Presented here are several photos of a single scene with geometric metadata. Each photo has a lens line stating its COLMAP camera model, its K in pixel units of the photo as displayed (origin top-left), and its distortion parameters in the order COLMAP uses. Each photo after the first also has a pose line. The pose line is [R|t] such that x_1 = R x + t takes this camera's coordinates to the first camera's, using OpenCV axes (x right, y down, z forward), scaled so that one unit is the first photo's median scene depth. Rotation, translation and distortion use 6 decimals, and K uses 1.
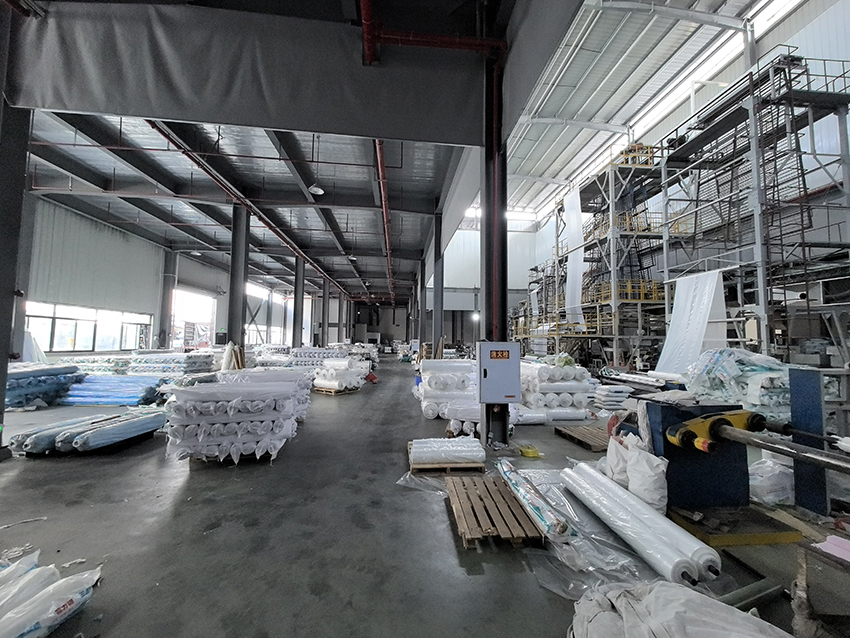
lens RADIAL K [[339.6, 0, 425.8], [0, 339.6, 318.4], [0, 0, 1]] dist [-0.001530, -0.000106]
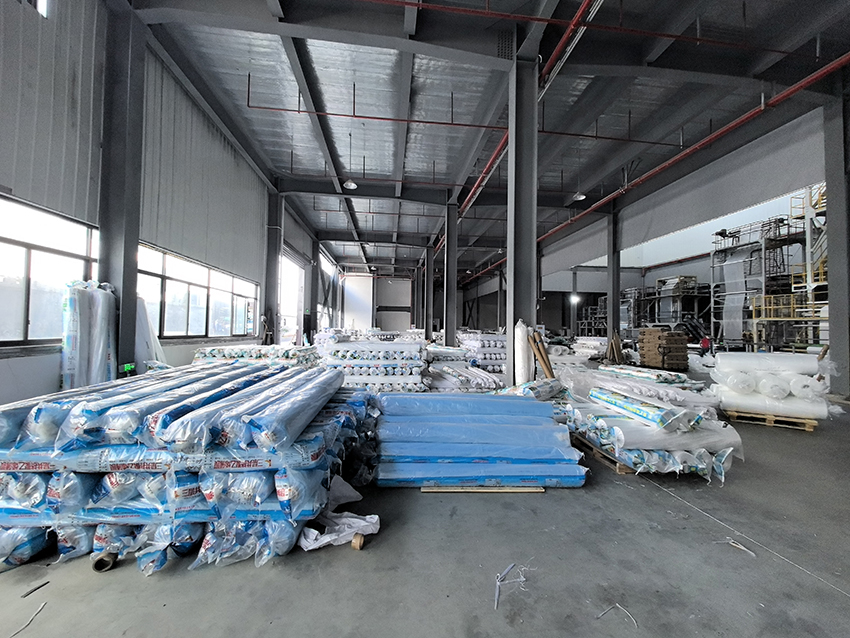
lens RADIAL K [[339.6, 0, 427.2], [0, 339.6, 319.6], [0, 0, 1]] dist [-0.001530, -0.000106]
pose [[0.999987, 0.003526, -0.003812, -0.439189], [-0.003390, 0.999379, 0.035066, 0.032220], [0.003933, -0.035053, 0.999378, 0.294831]]
